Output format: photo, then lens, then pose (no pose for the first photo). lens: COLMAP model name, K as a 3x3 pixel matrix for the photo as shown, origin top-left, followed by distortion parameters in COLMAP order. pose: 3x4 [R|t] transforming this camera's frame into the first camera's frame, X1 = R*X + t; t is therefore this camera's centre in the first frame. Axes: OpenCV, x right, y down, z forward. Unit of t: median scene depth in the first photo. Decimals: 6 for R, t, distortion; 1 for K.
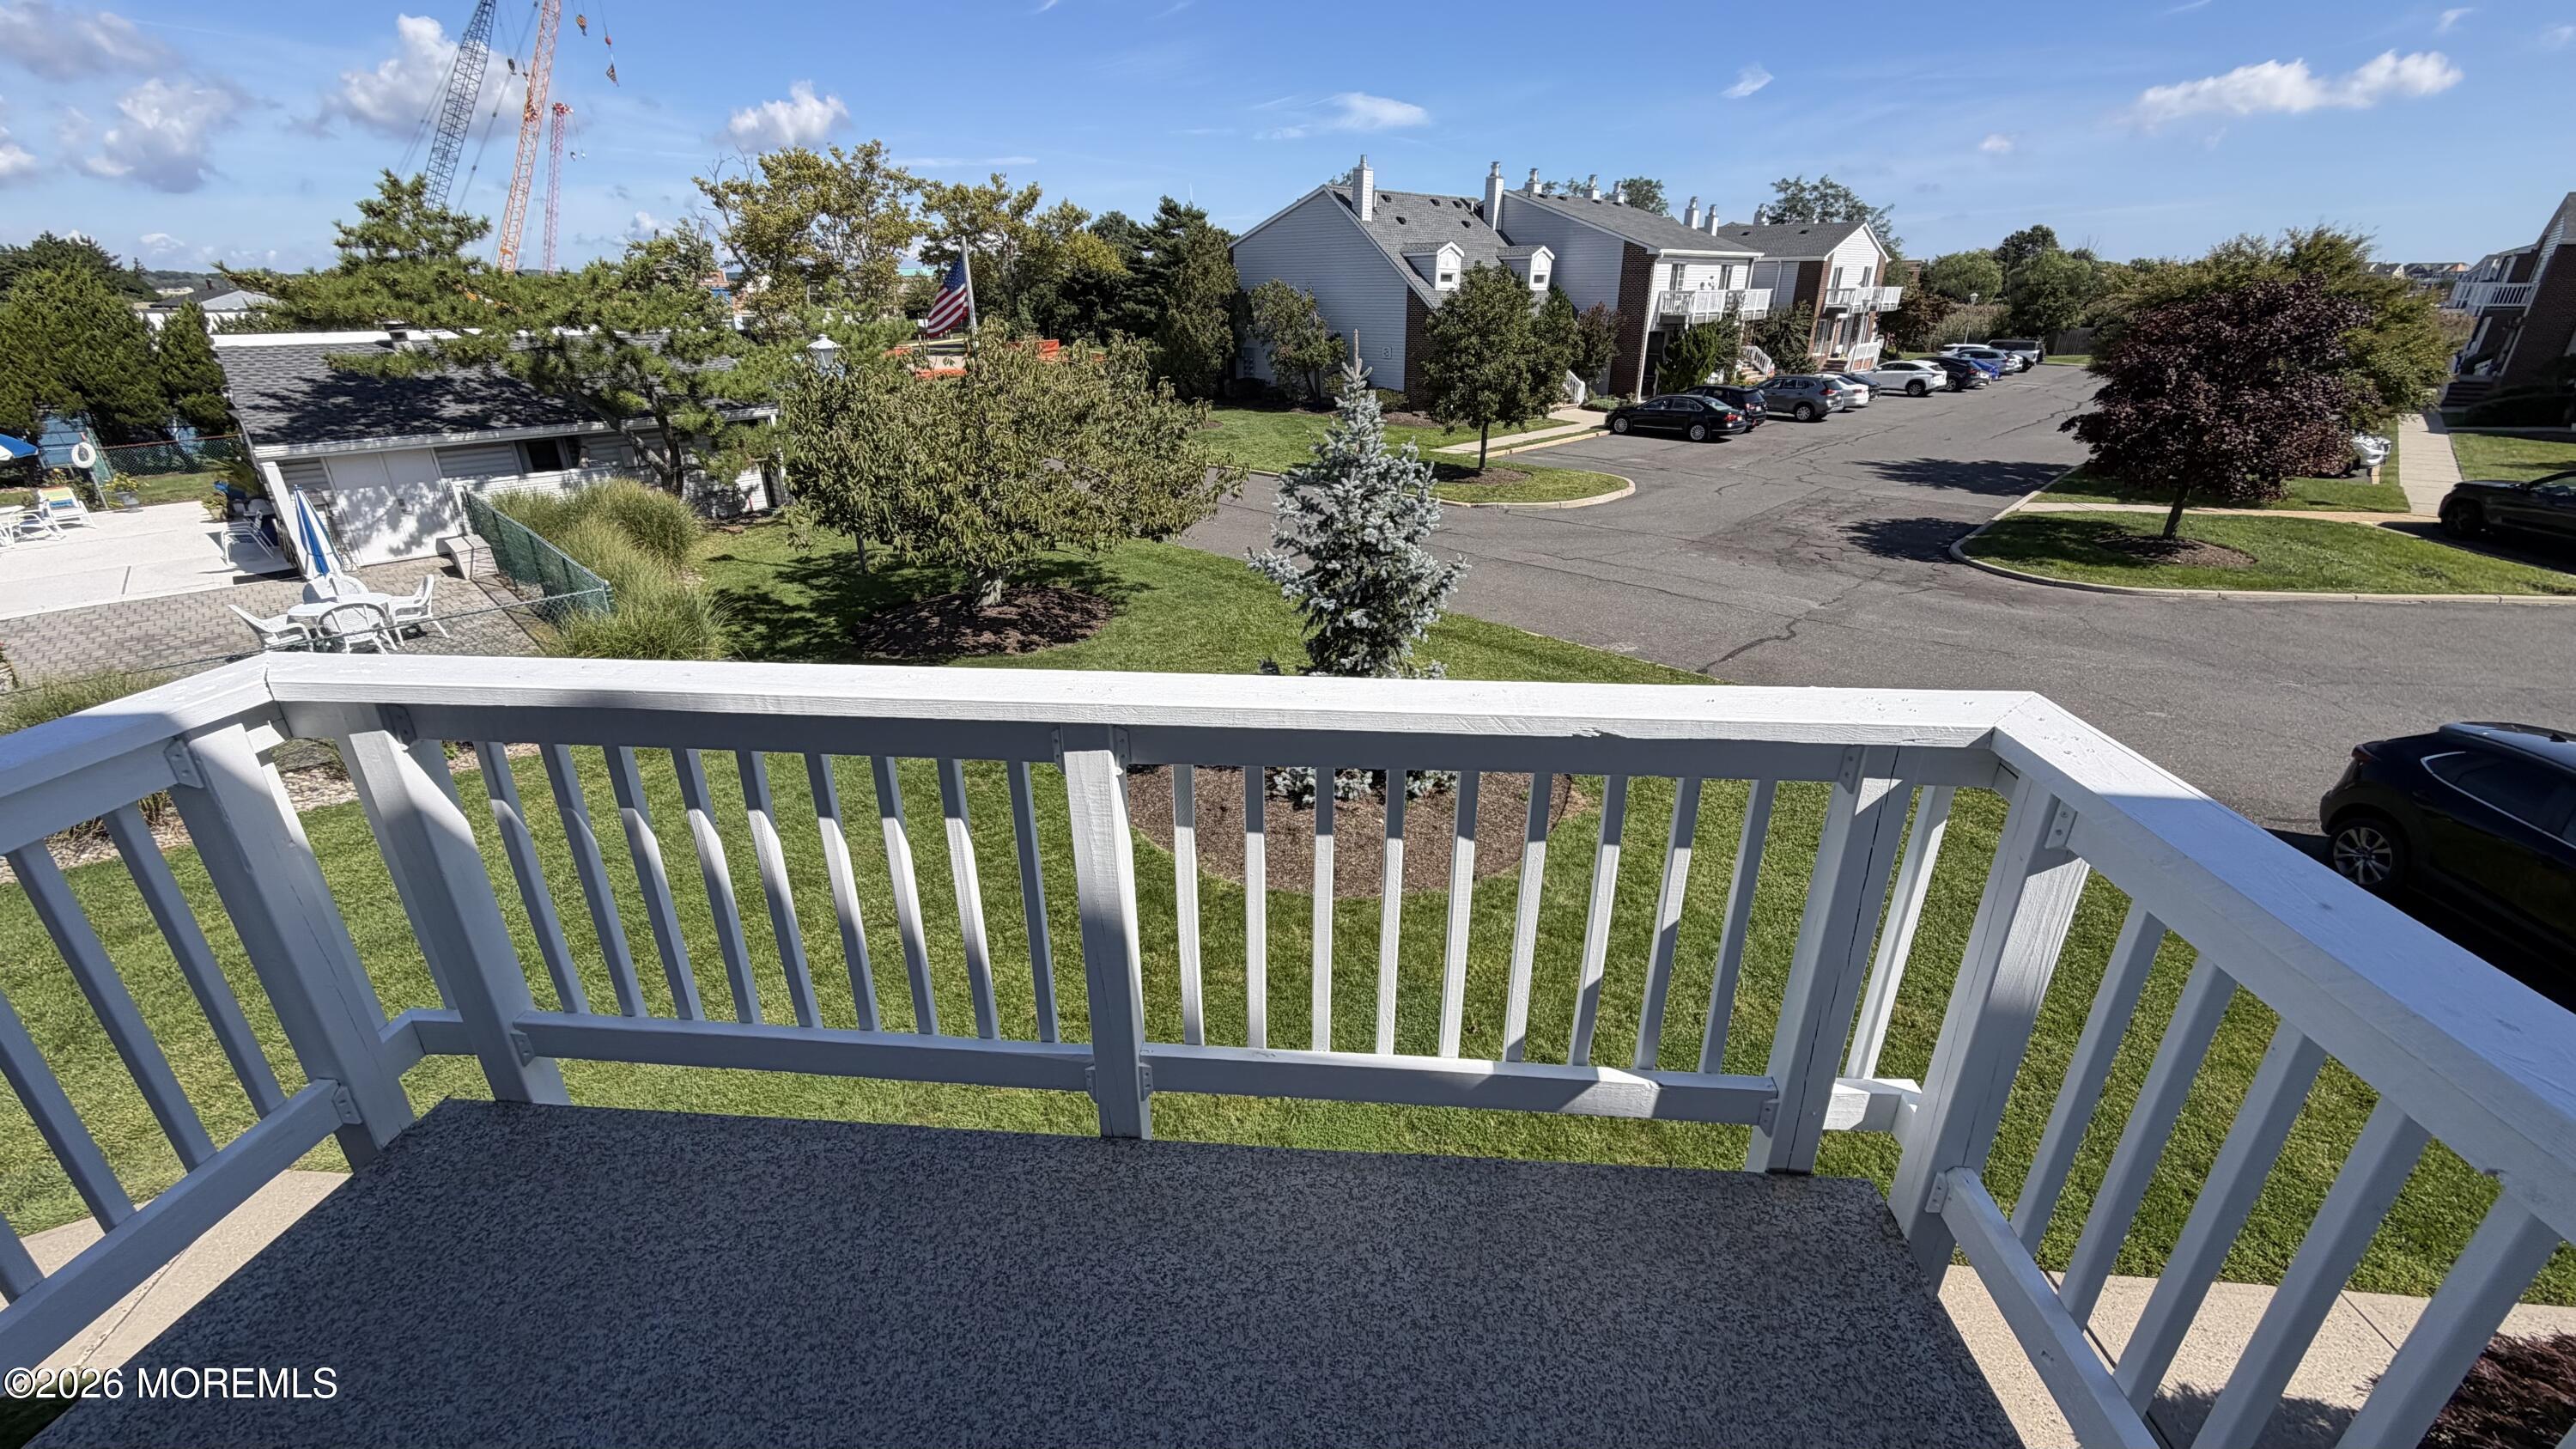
lens RADIAL K [[1023.8, 0, 1280.0], [0, 1023.8, 722.0], [0, 0, 1]] dist [0.002101, -0.000162]
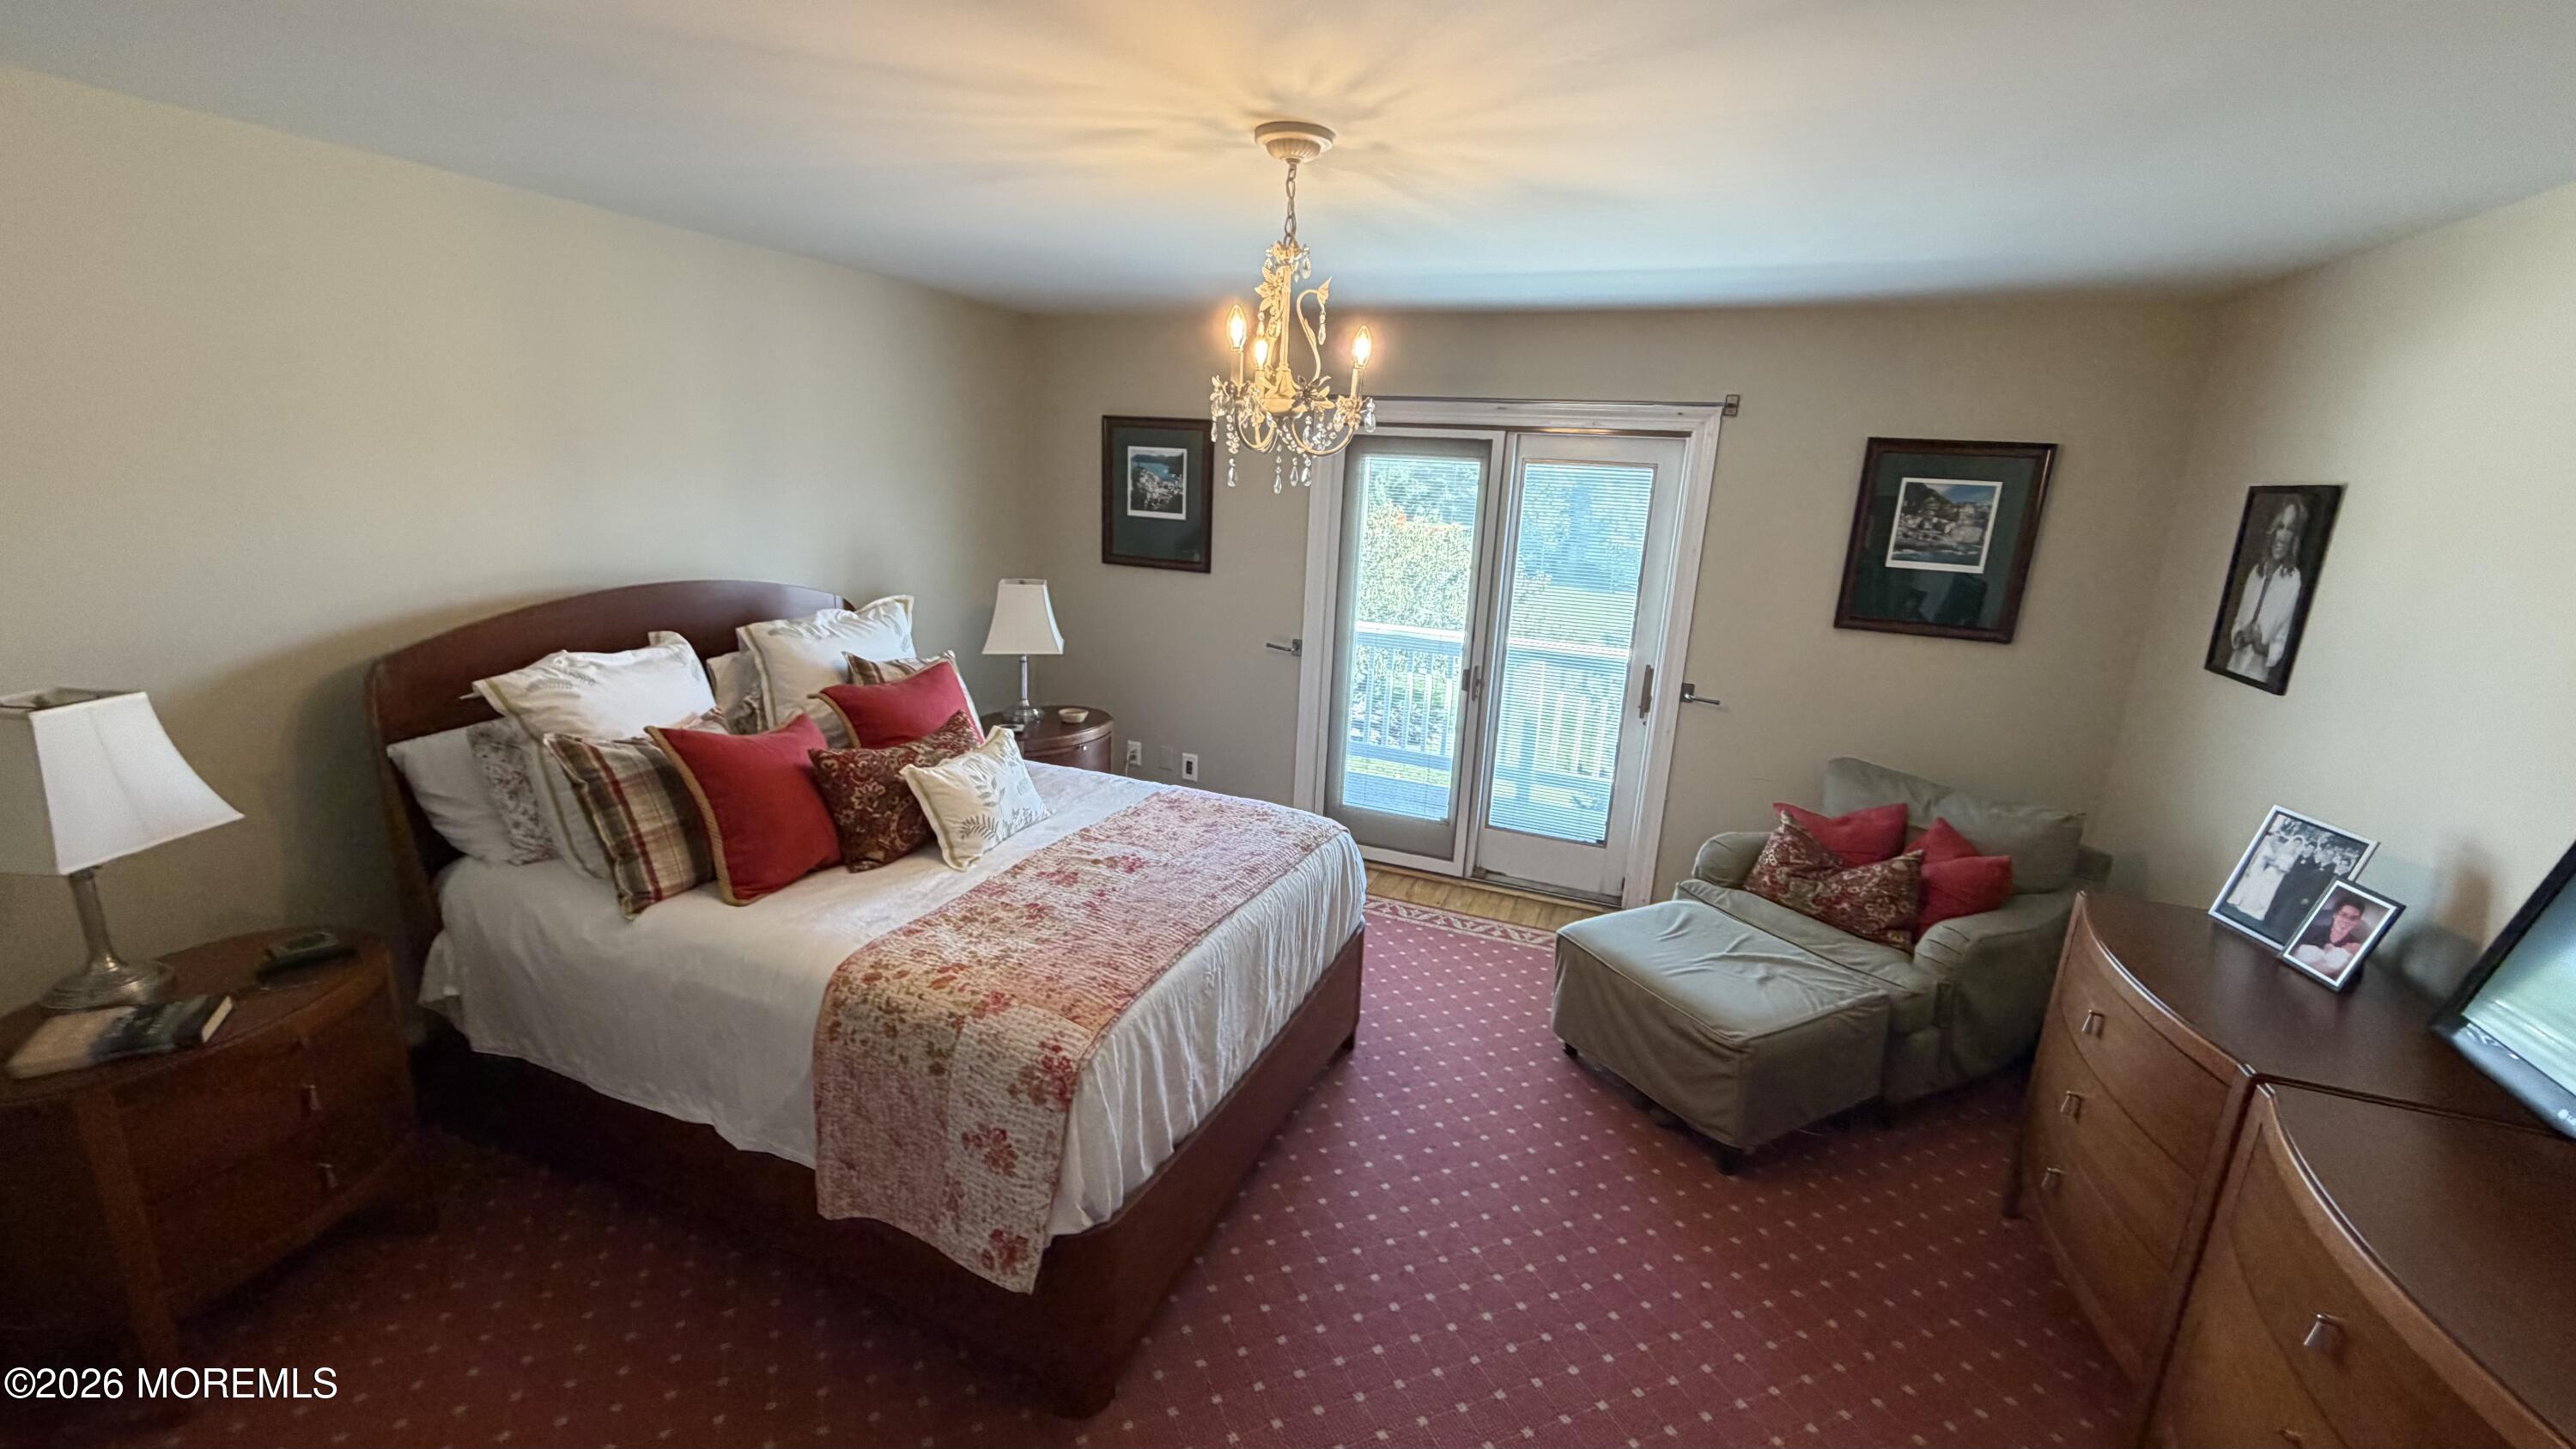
lens RADIAL K [[1023.8, 0, 1291.8], [0, 1023.8, 721.2], [0, 0, 1]] dist [0.002101, -0.000162]
pose [[0.952437, 0.126887, -0.277064, 0.000194], [-0.169304, 0.976289, -0.134890, 0.042113], [0.253379, 0.175382, 0.951336, -0.123766]]
